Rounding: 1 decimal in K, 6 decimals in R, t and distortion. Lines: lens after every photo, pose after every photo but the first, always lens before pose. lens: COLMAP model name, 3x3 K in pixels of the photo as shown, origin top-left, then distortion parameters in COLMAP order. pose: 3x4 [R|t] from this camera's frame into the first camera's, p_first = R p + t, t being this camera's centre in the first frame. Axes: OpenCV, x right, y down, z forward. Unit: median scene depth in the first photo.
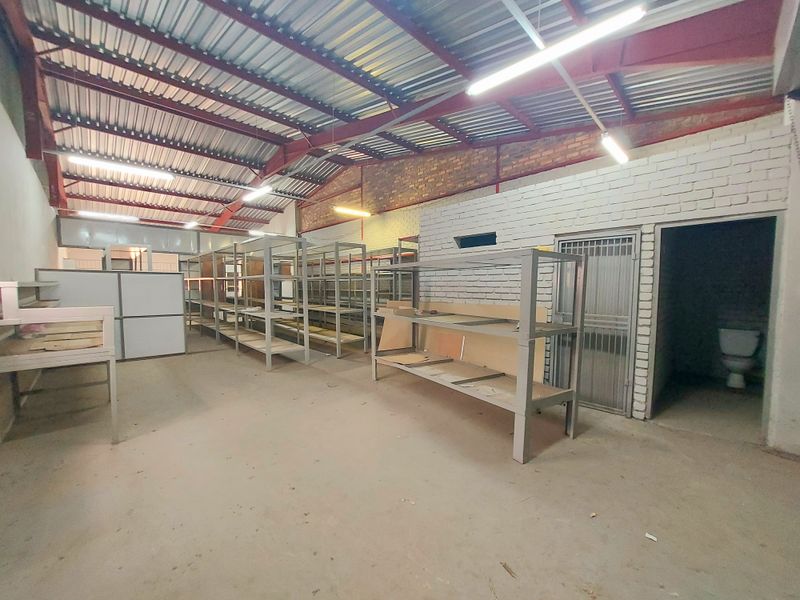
lens RADIAL K [[315.2, 0, 398.0], [0, 315.2, 304.2], [0, 0, 1]] dist [-0.013355, 0.000228]
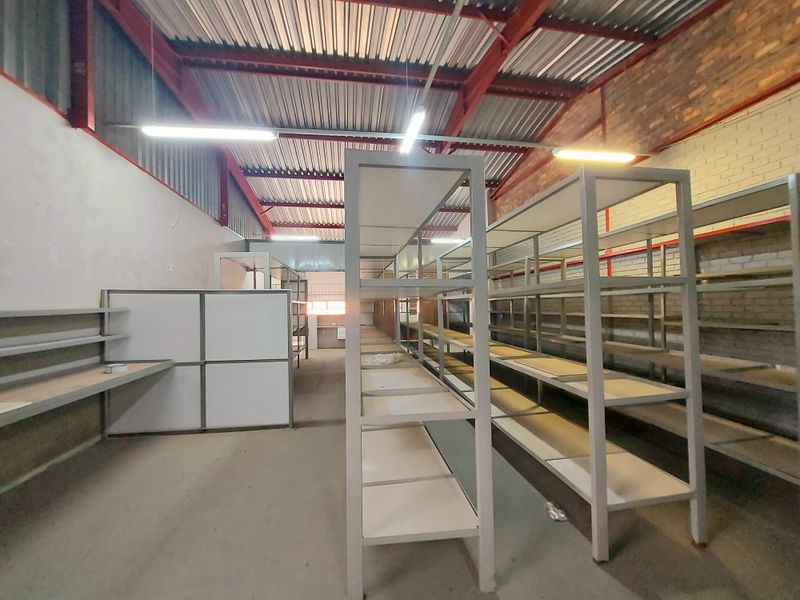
lens RADIAL K [[315.2, 0, 398.0], [0, 315.2, 304.2], [0, 0, 1]] dist [-0.013355, 0.000228]
pose [[0.815320, -0.018859, -0.578704, -0.227033], [-0.016482, 0.998309, -0.055753, -0.058956], [0.578776, 0.054995, 0.813630, 0.860566]]
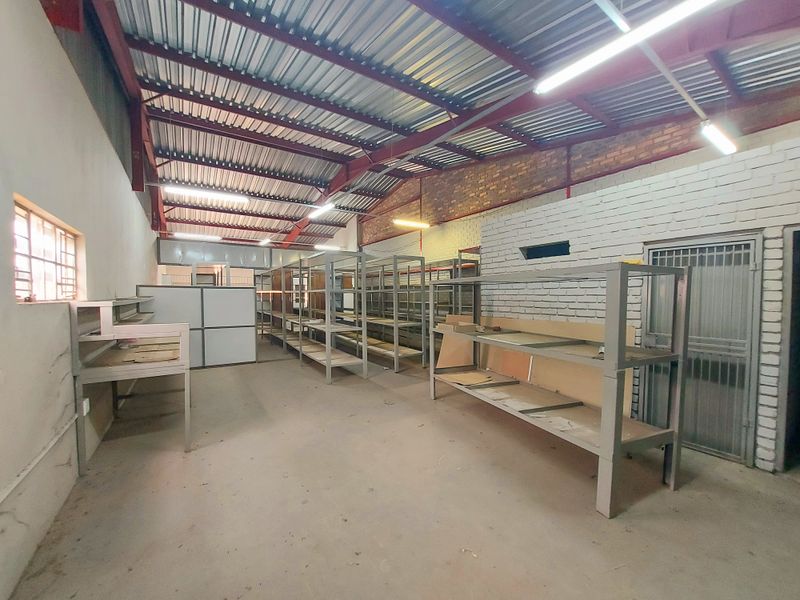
lens RADIAL K [[316.7, 0, 400.6], [0, 316.7, 304.2], [0, 0, 1]] dist [-0.015310, -0.000402]
pose [[0.984150, 0.000869, -0.177338, -0.001361], [-0.006489, 0.999495, -0.031109, -0.015229], [0.177221, 0.031766, 0.983658, 0.031969]]
